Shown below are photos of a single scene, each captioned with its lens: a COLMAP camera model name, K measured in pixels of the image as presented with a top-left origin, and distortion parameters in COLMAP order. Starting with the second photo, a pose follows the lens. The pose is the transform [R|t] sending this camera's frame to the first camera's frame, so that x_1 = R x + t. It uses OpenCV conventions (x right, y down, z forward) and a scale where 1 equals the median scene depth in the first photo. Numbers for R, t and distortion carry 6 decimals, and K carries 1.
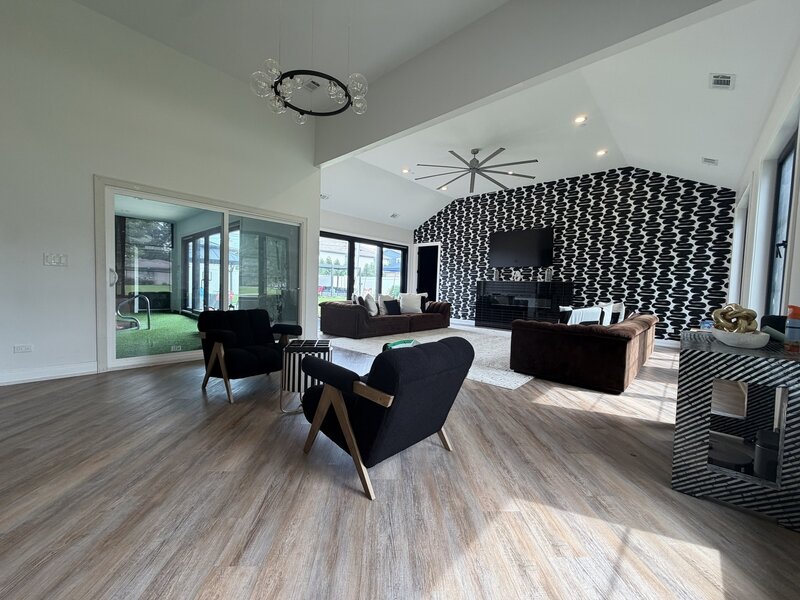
lens RADIAL K [[319.6, 0, 398.4], [0, 319.6, 300.0], [0, 0, 1]] dist [-0.000315, 0.000323]
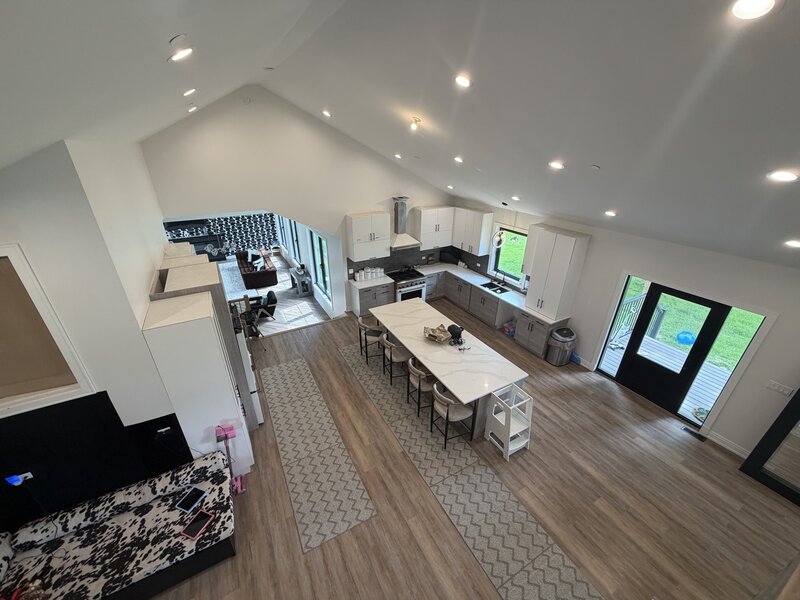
lens RADIAL K [[319.6, 0, 396.5], [0, 319.6, 301.8], [0, 0, 1]] dist [-0.000315, 0.000323]
pose [[0.312929, -0.448906, 0.836994, -1.175464], [0.047995, 0.887602, 0.458105, -0.653621], [-0.948563, -0.103183, 0.299302, -0.832628]]
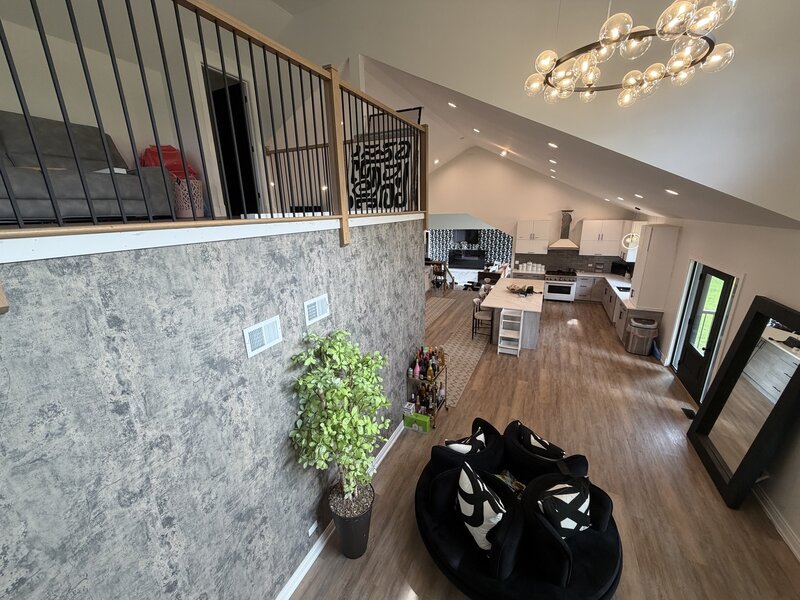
lens RADIAL K [[319.6, 0, 394.2], [0, 319.6, 301.9], [0, 0, 1]] dist [-0.000315, 0.000323]
pose [[0.952414, -0.141711, 0.269862, -1.260280], [0.073212, 0.965791, 0.248774, -0.452659], [-0.295884, -0.217179, 0.930207, -1.793243]]
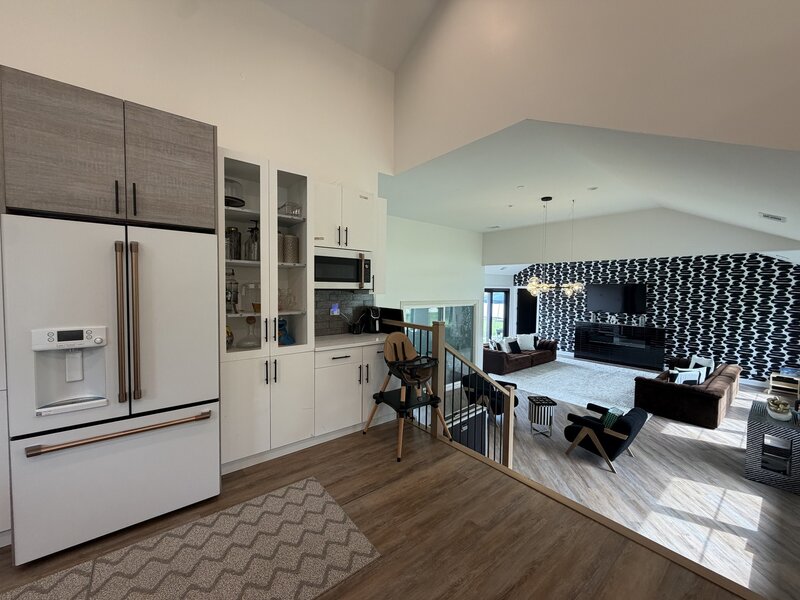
lens RADIAL K [[319.6, 0, 395.9], [0, 319.6, 299.7], [0, 0, 1]] dist [-0.000315, 0.000323]
pose [[0.988549, -0.015154, -0.150135, -0.379242], [0.014531, 0.999881, -0.005249, -0.216442], [0.150197, 0.003007, 0.988652, -0.495307]]
